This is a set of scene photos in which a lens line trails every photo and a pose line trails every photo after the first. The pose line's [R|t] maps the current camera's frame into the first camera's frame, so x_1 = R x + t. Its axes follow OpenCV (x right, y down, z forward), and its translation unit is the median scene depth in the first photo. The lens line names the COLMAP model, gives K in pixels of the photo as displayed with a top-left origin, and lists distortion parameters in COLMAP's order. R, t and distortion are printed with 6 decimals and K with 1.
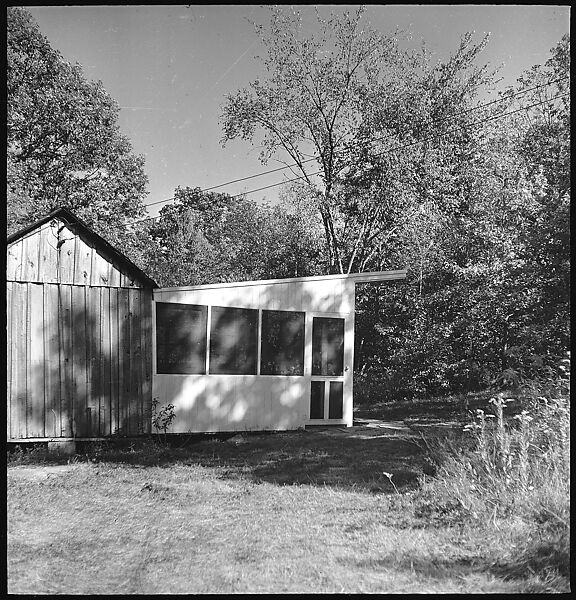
lens RADIAL K [[755.0, 0, 297.5], [0, 755.0, 302.5], [0, 0, 1]] dist [-0.020076, -0.095799]
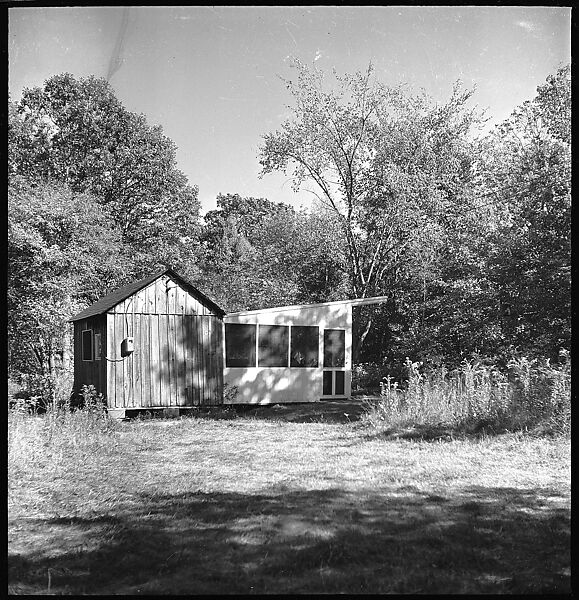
lens RADIAL K [[758.6, 0, 298.8], [0, 758.6, 309.8], [0, 0, 1]] dist [0.007572, -0.004174]
pose [[0.998461, -0.016066, -0.053076, 0.059358], [0.017296, 0.999591, 0.022796, -0.064315], [0.052688, -0.023679, 0.998330, -0.626804]]
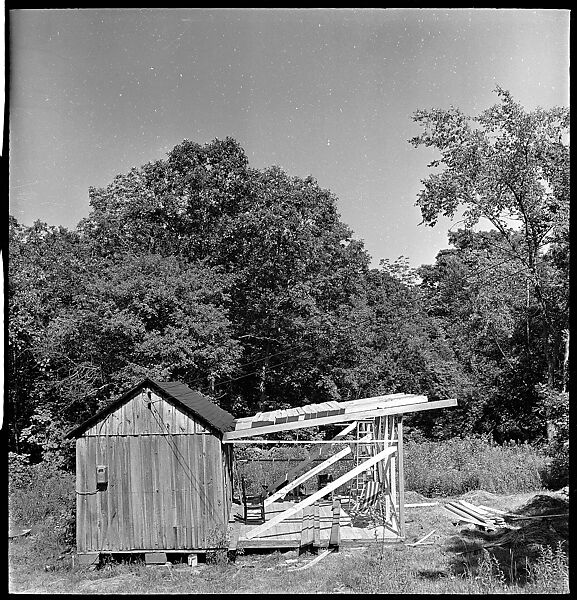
lens RADIAL K [[760.1, 0, 288.5], [0, 760.1, 300.0], [0, 0, 1]] dist [0.006496, -0.026790]
pose [[0.902978, -0.078195, -0.422513, 0.487386], [0.063751, 0.996800, -0.048233, -0.176623], [0.424932, 0.016617, 0.905073, -0.136669]]
